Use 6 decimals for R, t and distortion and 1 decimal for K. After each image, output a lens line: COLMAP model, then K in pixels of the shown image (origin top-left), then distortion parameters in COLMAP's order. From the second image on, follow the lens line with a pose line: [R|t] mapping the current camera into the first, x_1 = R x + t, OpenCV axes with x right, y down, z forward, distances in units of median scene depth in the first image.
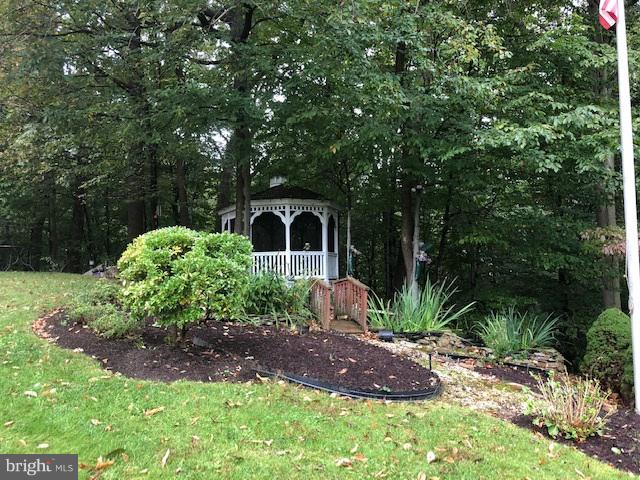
lens RADIAL K [[508.6, 0, 320.4], [0, 508.6, 238.9], [0, 0, 1]] dist [0.010822, -0.009826]
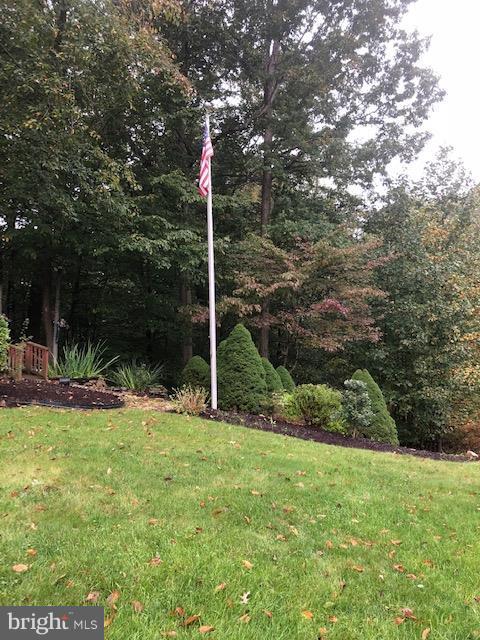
lens RADIAL K [[508.6, 0, 240.1], [0, 508.6, 320.1], [0, 0, 1]] dist [0.010822, -0.009826]
pose [[0.790806, -0.001349, 0.612065, -0.307817], [-0.021467, 0.999321, 0.029938, -0.028887], [-0.611690, -0.036814, 0.790241, -0.360234]]
